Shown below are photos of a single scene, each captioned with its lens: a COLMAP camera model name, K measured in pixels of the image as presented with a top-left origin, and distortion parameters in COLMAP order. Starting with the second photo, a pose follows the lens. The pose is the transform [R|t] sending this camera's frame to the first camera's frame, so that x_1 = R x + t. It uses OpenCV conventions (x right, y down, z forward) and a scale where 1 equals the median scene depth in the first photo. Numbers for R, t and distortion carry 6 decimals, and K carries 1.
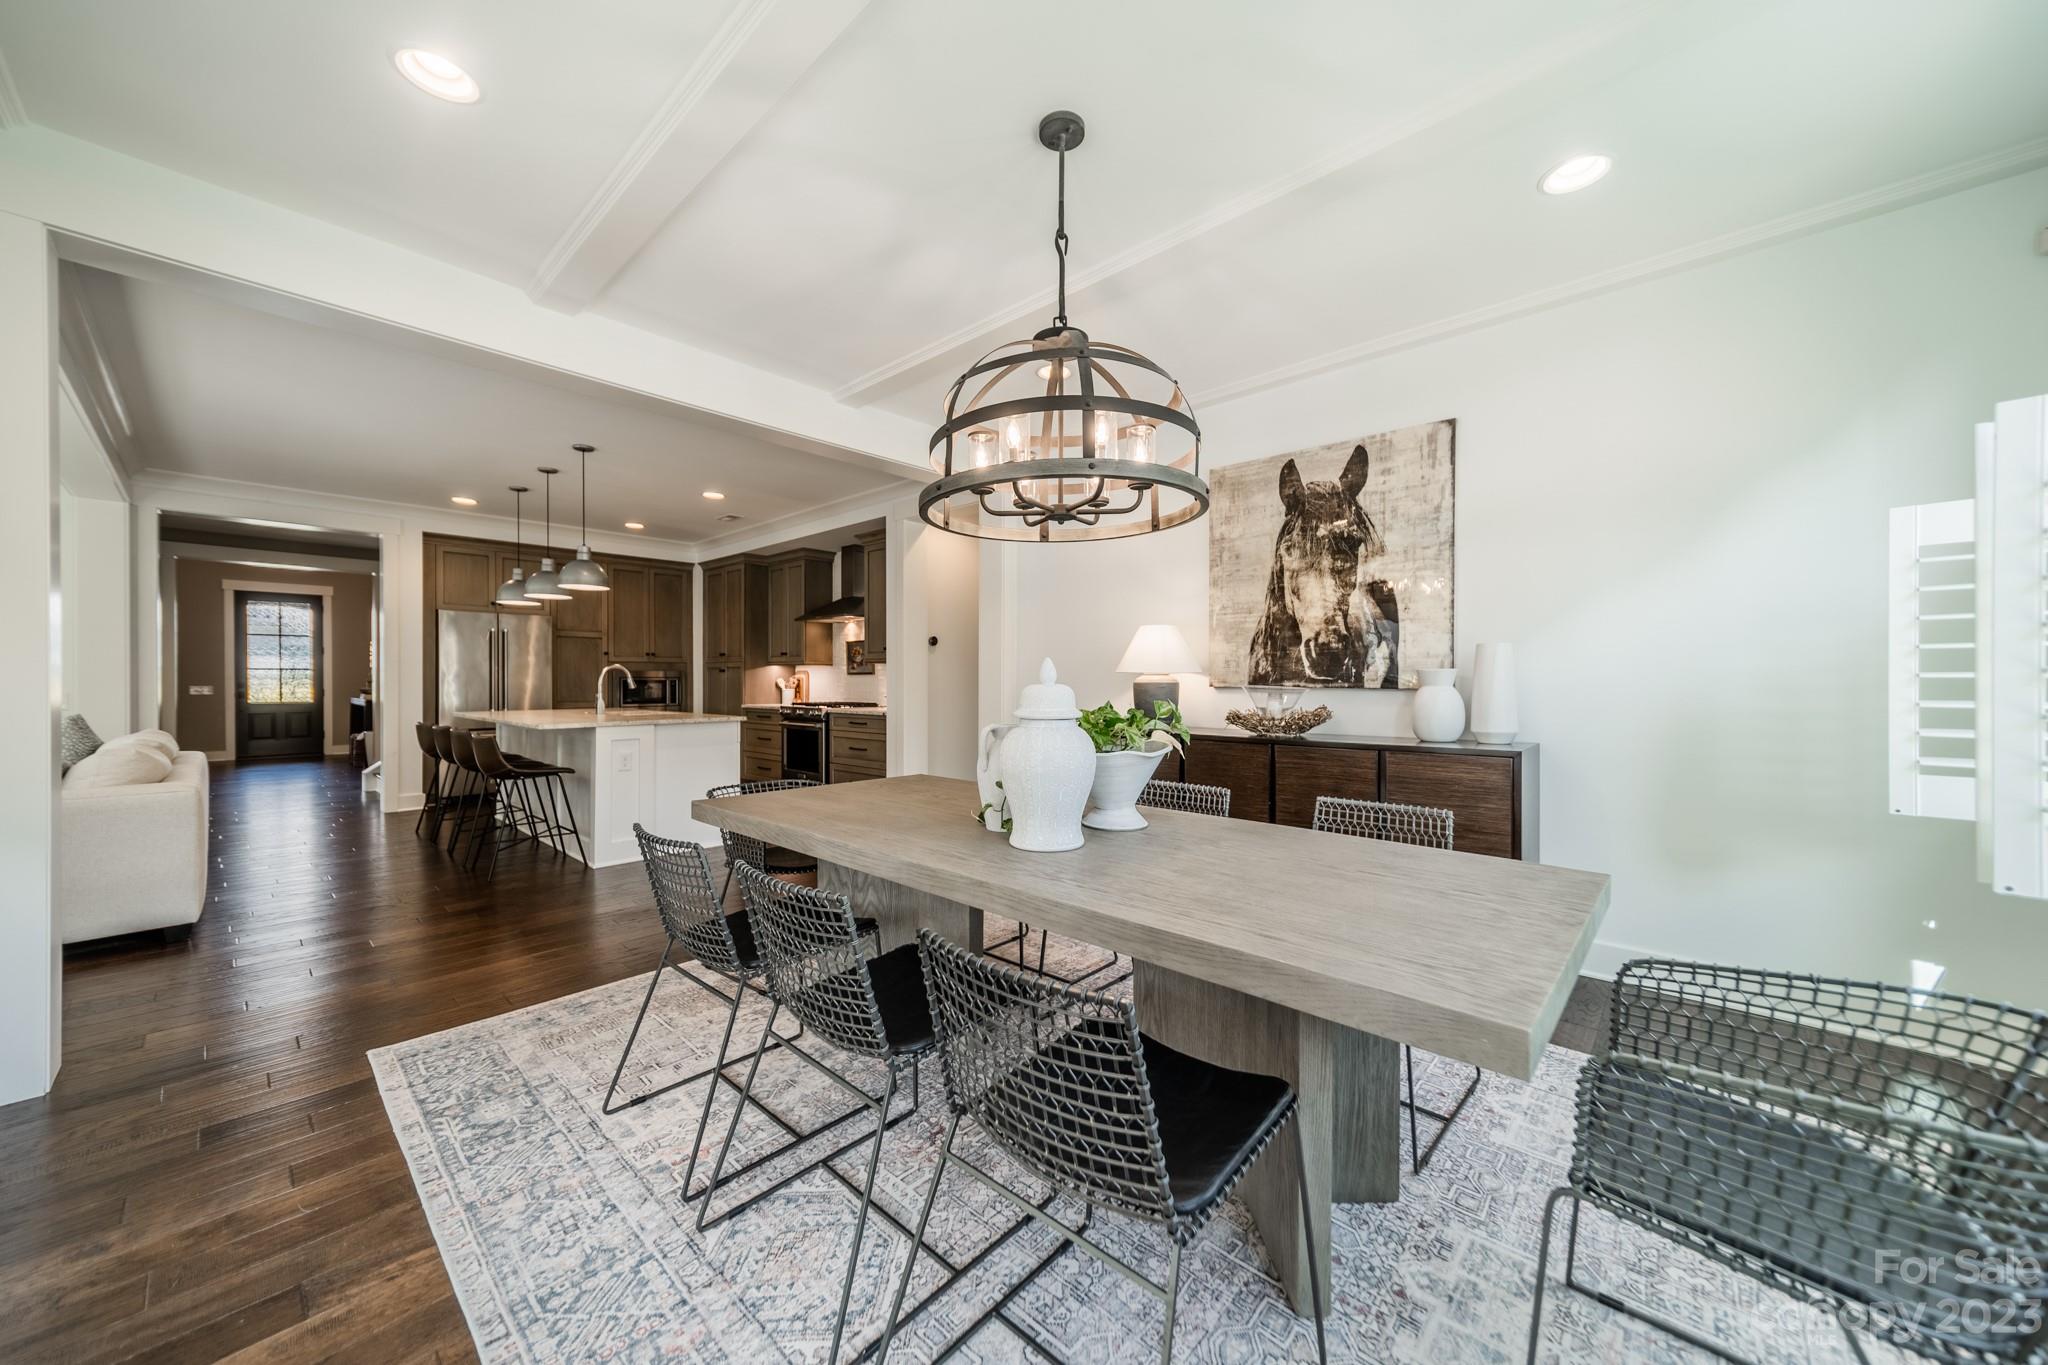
lens RADIAL K [[728.5, 0, 1024.9], [0, 728.5, 678.3], [0, 0, 1]] dist [0.006488, 0.000476]
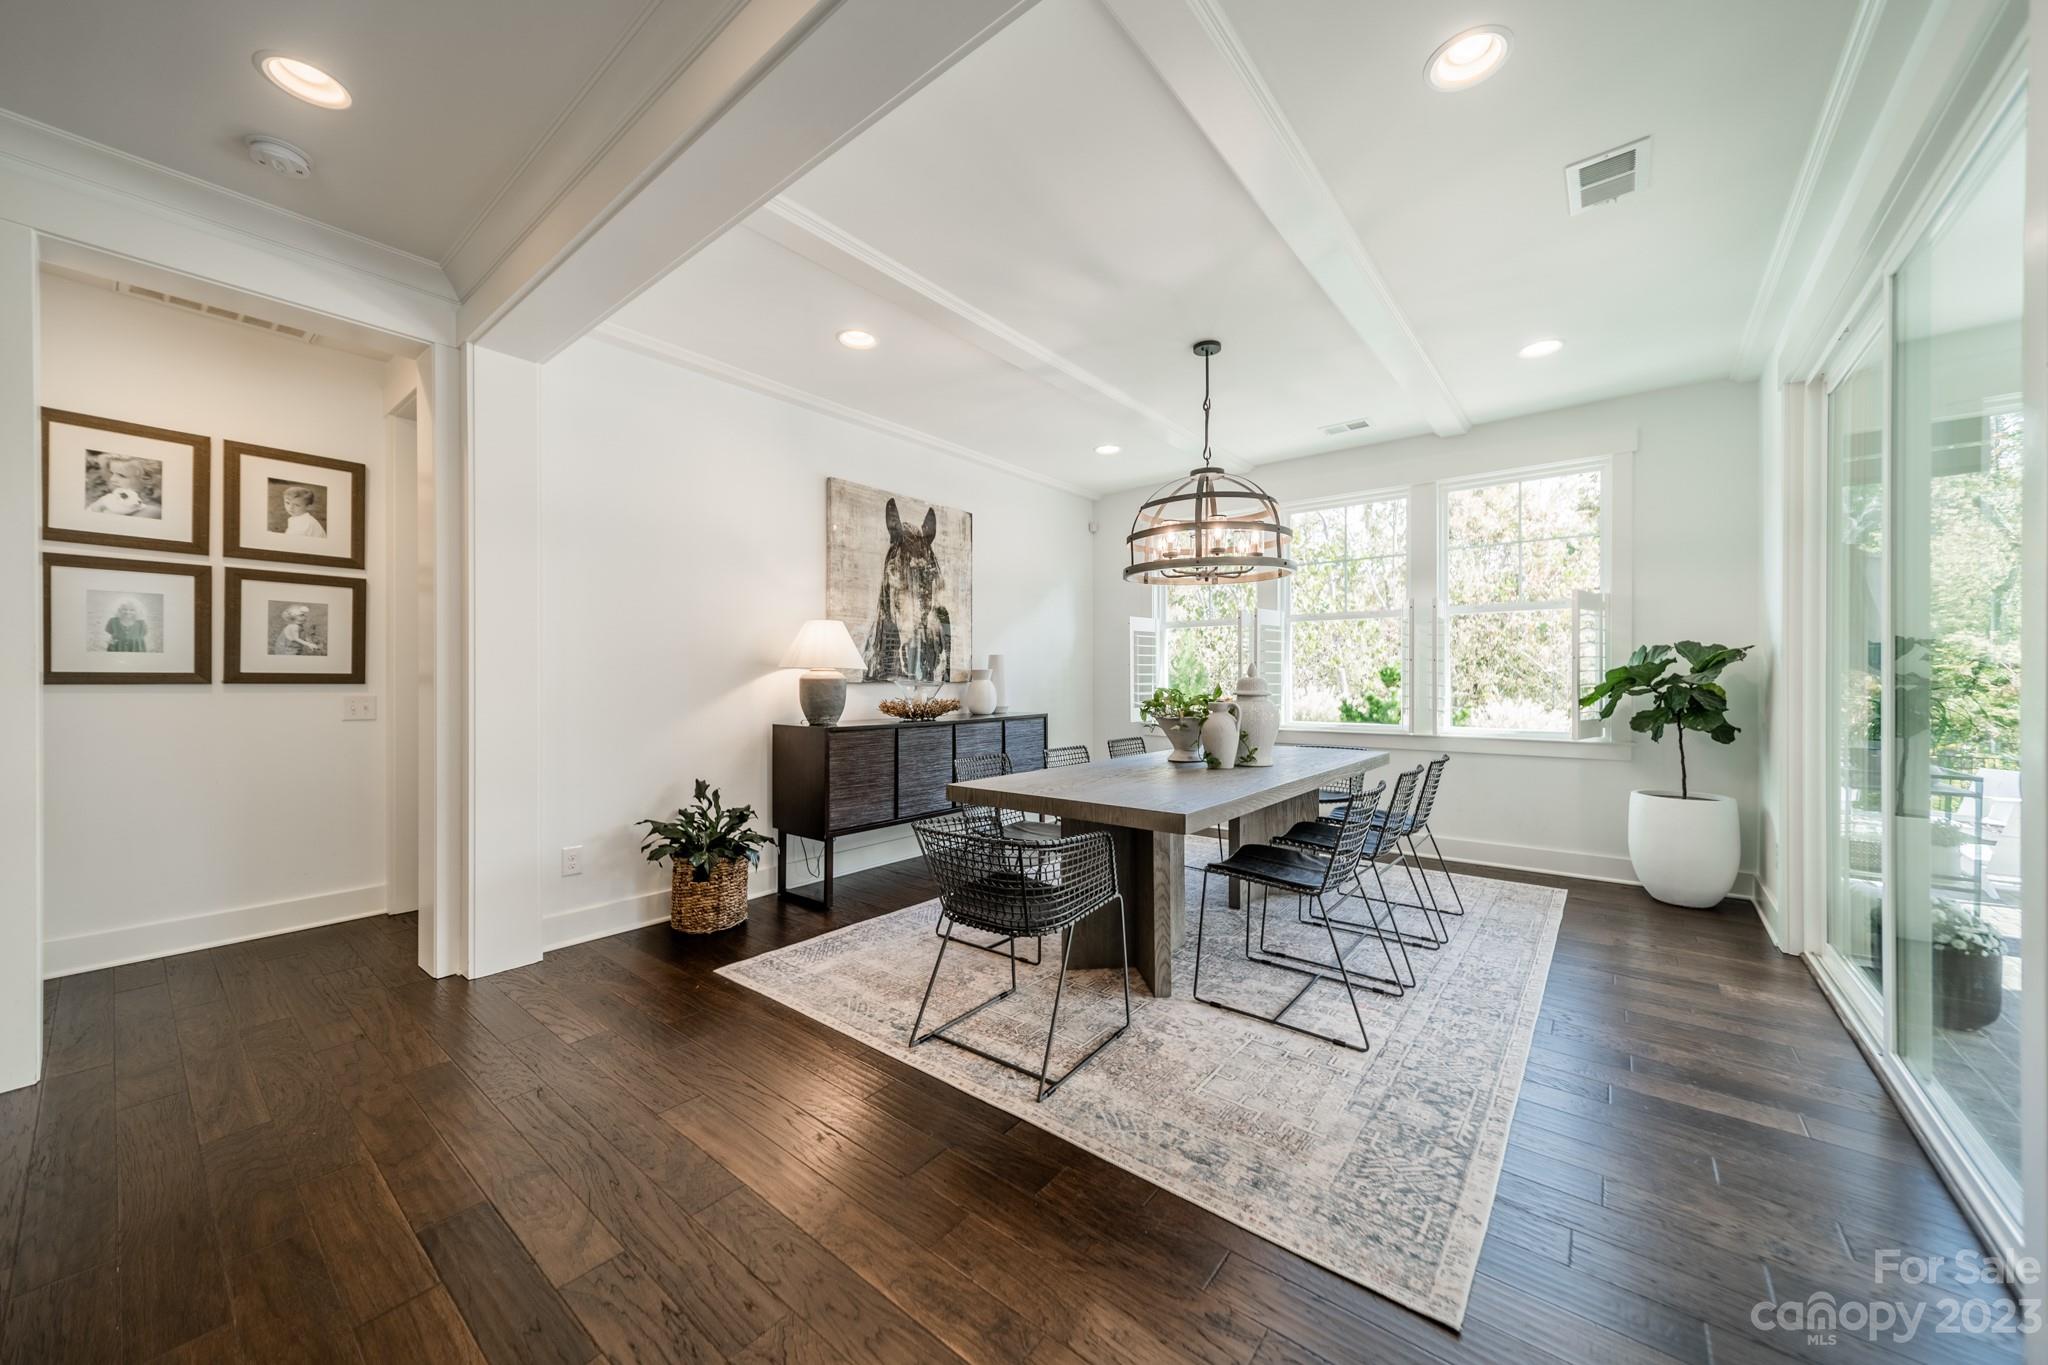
lens RADIAL K [[728.5, 0, 1031.6], [0, 728.5, 674.8], [0, 0, 1]] dist [0.006488, 0.000476]
pose [[-0.060971, 0.002962, 0.998135, -0.913302], [-0.001590, 0.999994, -0.003065, 0.003697], [-0.998138, -0.001774, -0.060966, 0.863220]]
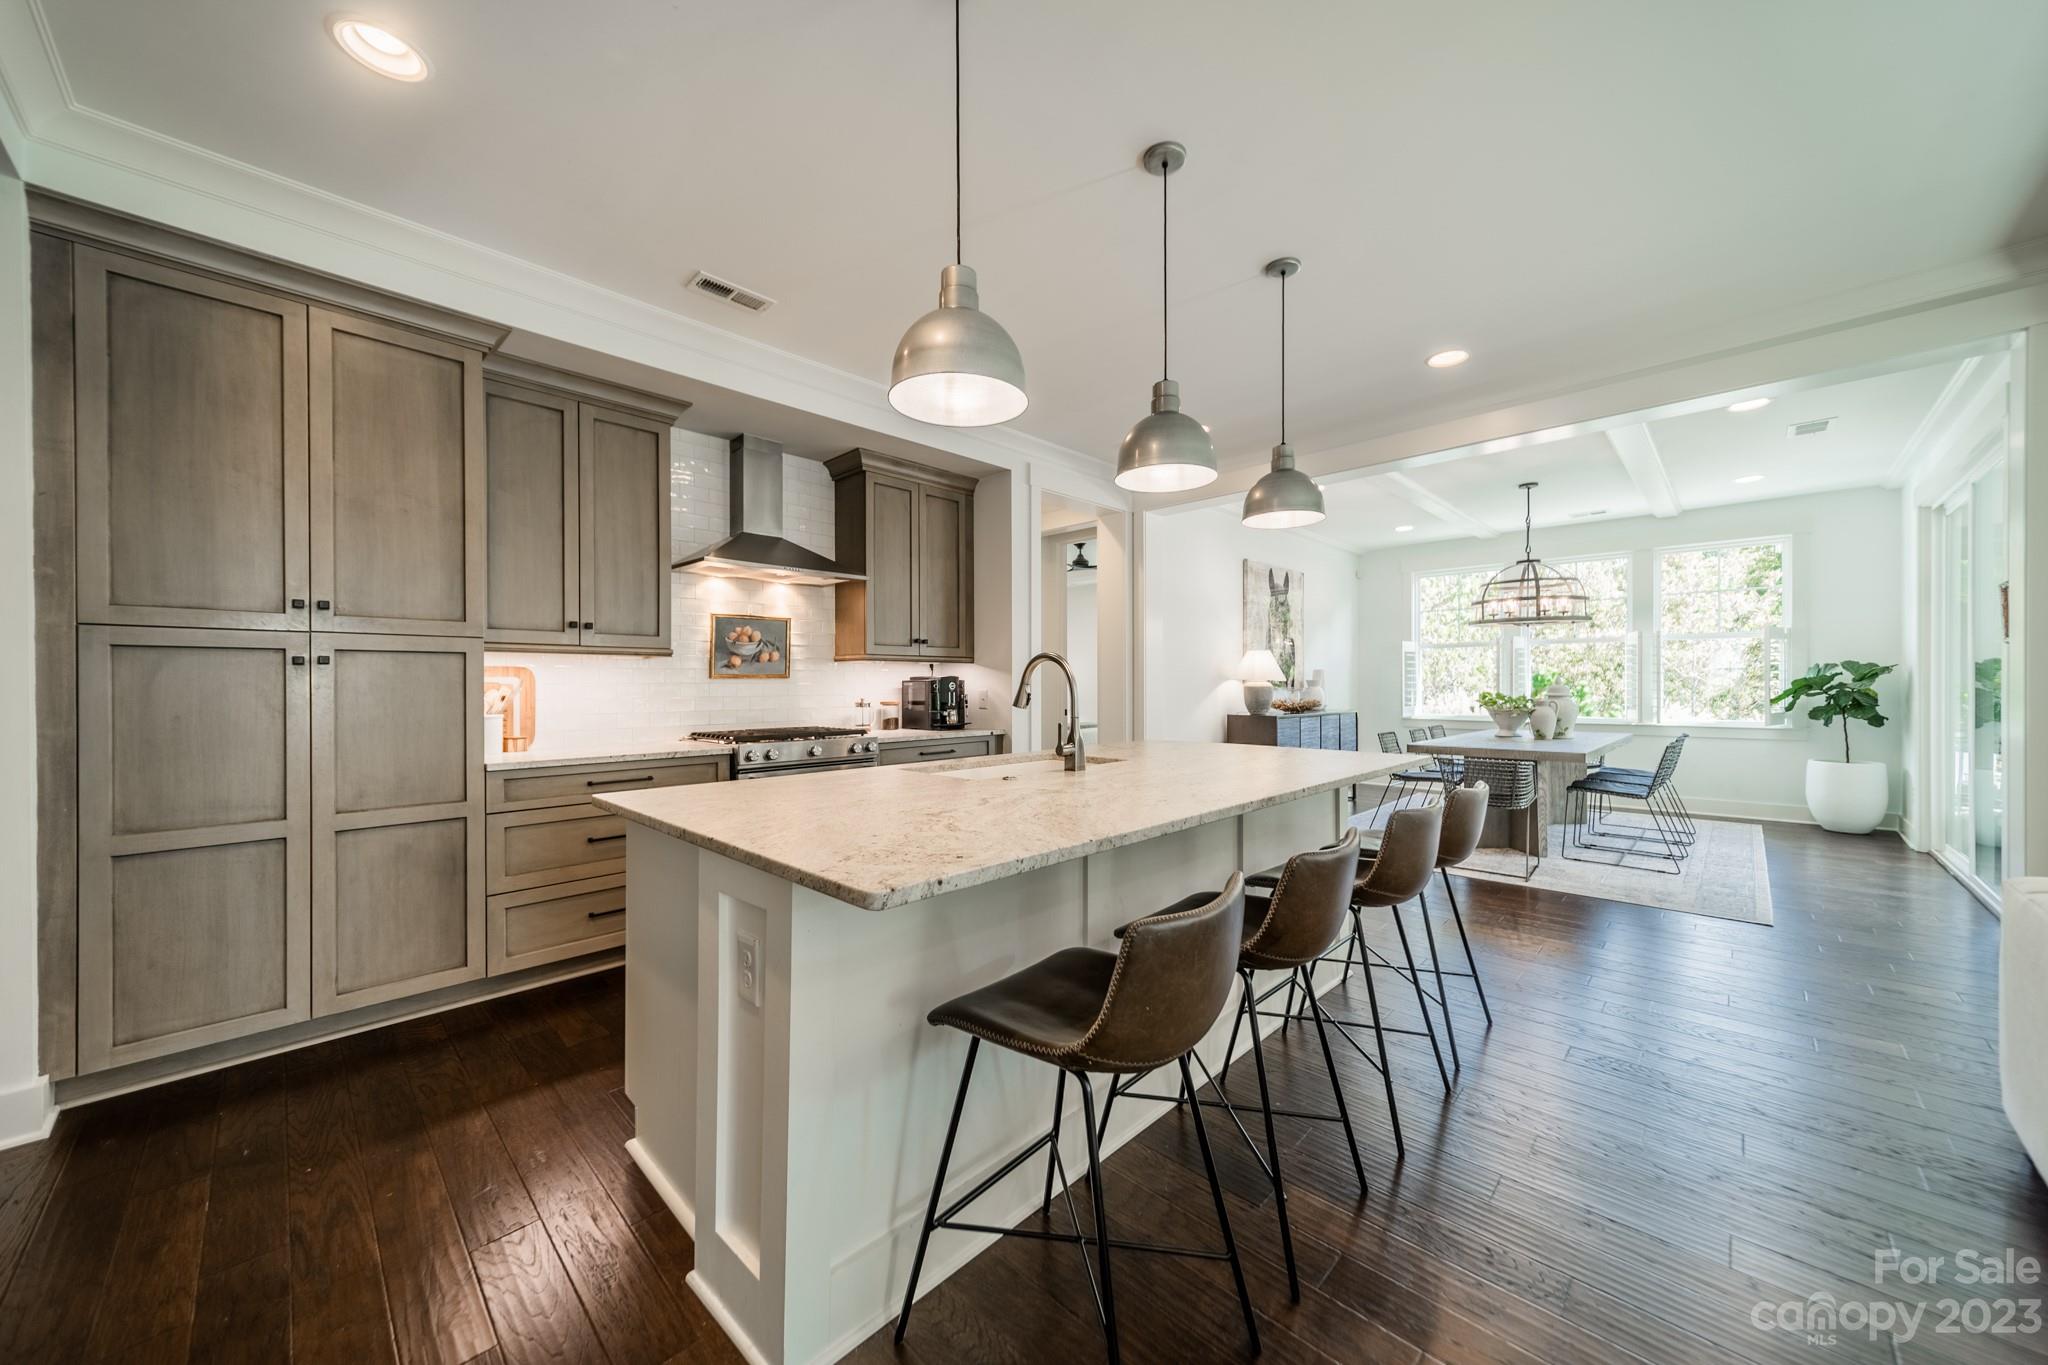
lens RADIAL K [[728.5, 0, 1031.4], [0, 728.5, 682.1], [0, 0, 1]] dist [0.006488, 0.000476]
pose [[0.032810, 0.000990, 0.999461, -1.595413], [0.001700, 0.999998, -0.001047, -0.003867], [-0.999460, 0.001734, 0.032809, 1.605508]]
